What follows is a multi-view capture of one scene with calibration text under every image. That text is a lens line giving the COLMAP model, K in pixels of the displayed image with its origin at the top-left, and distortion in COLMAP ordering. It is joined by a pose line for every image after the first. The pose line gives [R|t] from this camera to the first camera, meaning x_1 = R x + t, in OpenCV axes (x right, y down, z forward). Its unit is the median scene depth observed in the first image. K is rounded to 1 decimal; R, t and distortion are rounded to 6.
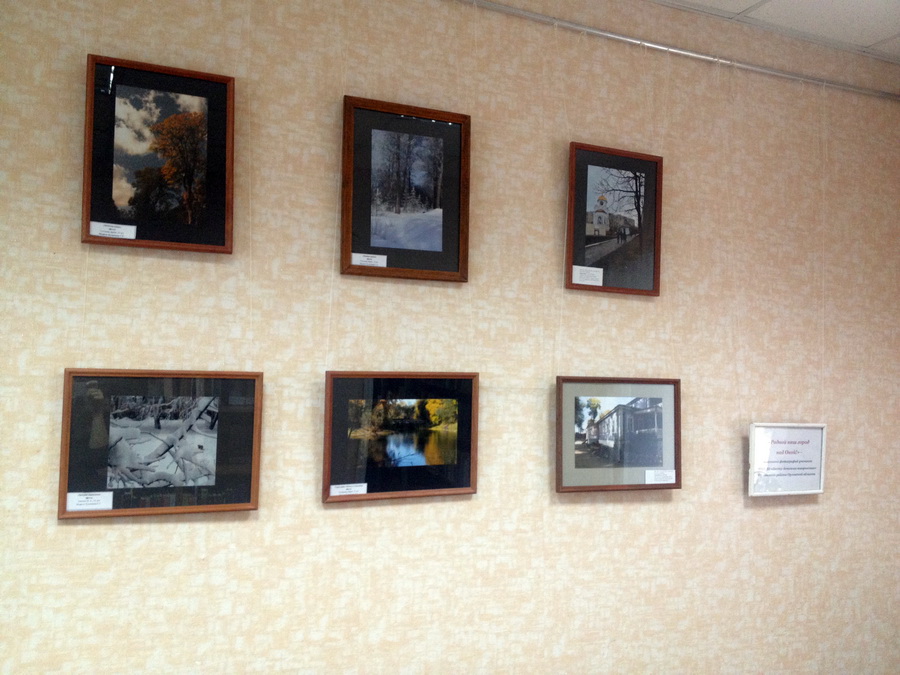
lens RADIAL K [[864.8, 0, 450.7], [0, 864.8, 335.7], [0, 0, 1]] dist [0.025735, 0.000000]
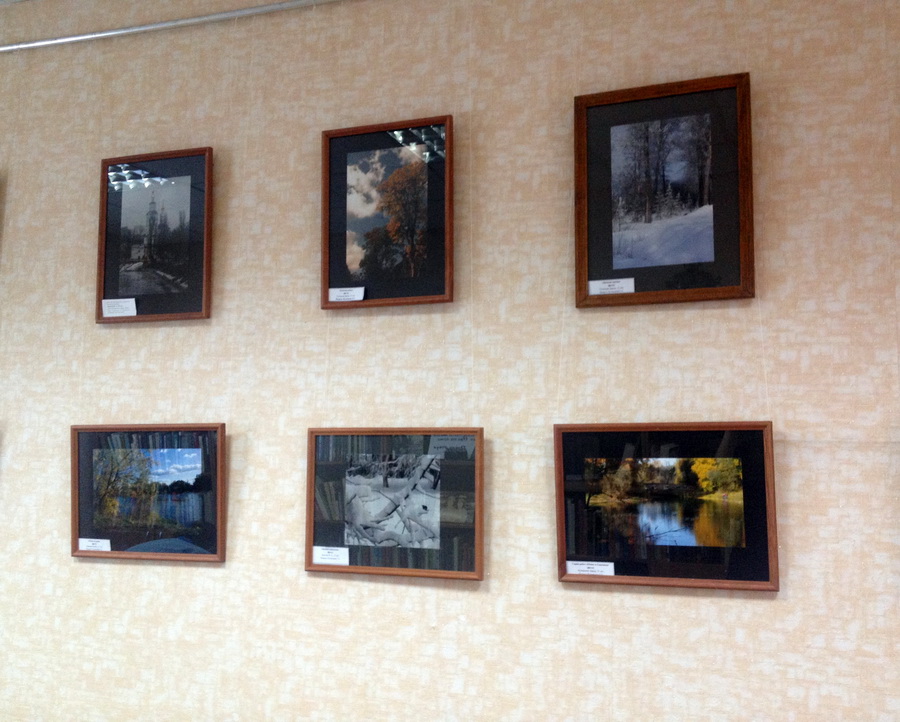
lens RADIAL K [[1000.6, 0, 449.2], [0, 1000.6, 356.5], [0, 0, 1]] dist [0.045214, 0.000000]
pose [[0.669102, -0.079563, -0.738899, 0.580362], [0.050865, 0.996824, -0.061275, 0.033113], [0.741427, 0.003415, 0.671024, 0.295298]]
